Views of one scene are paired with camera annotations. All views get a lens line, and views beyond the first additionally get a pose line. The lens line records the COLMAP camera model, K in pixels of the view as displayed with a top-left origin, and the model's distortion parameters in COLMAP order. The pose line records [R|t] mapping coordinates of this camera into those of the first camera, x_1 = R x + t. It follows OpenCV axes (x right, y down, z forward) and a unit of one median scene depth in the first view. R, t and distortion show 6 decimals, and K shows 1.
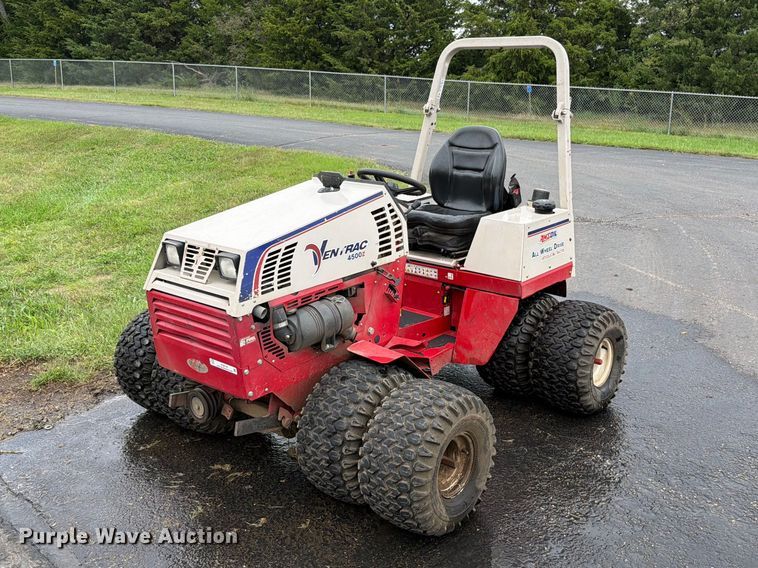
lens RADIAL K [[765.3, 0, 421.9], [0, 765.3, 284.8], [0, 0, 1]] dist [0.102647, -0.220915]
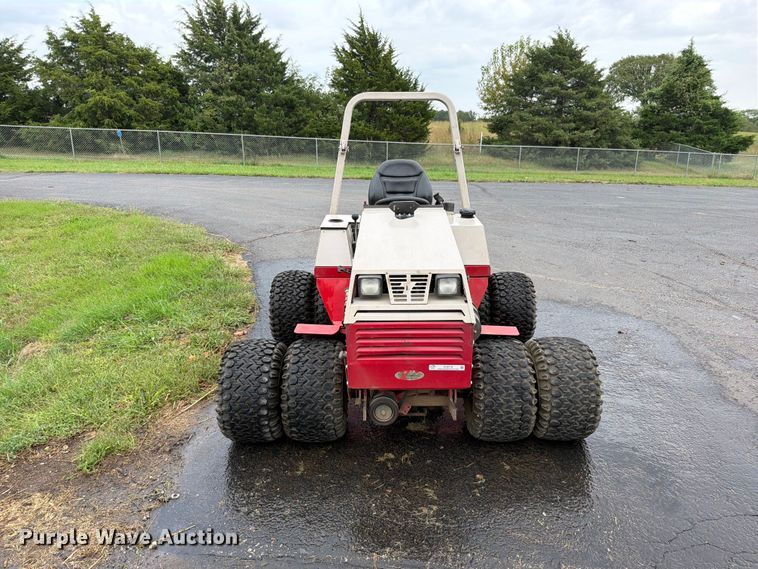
lens RADIAL K [[535.6, 0, 384.2], [0, 535.6, 304.9], [0, 0, 1]] dist [0.047875, -0.053949]
pose [[0.784723, -0.207517, 0.584078, -0.166118], [0.171195, 0.978201, 0.117540, -0.022025], [-0.595737, 0.007755, 0.803142, 0.078495]]
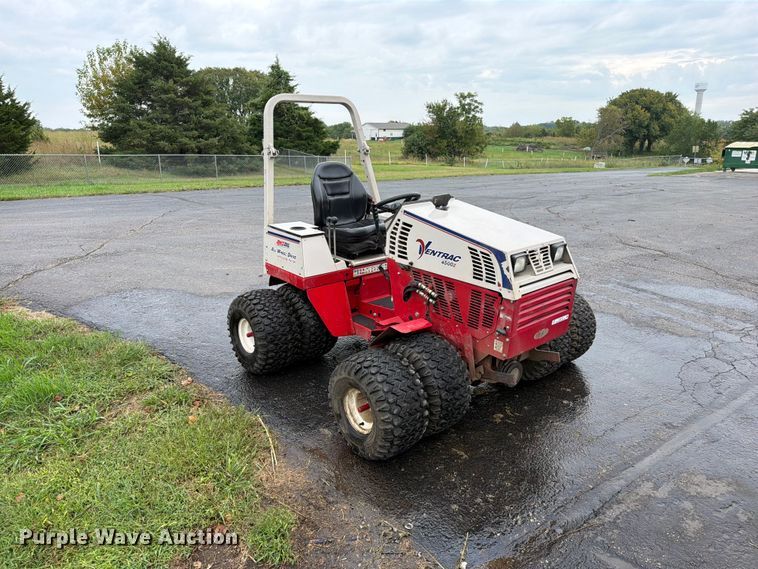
lens RADIAL K [[535.6, 0, 384.2], [0, 535.6, 304.9], [0, 0, 1]] dist [0.047875, -0.053949]
pose [[0.182272, -0.316436, 0.930938, -0.262901], [0.273182, 0.925819, 0.261209, -0.058648], [-0.944536, 0.206704, 0.255196, 0.216409]]
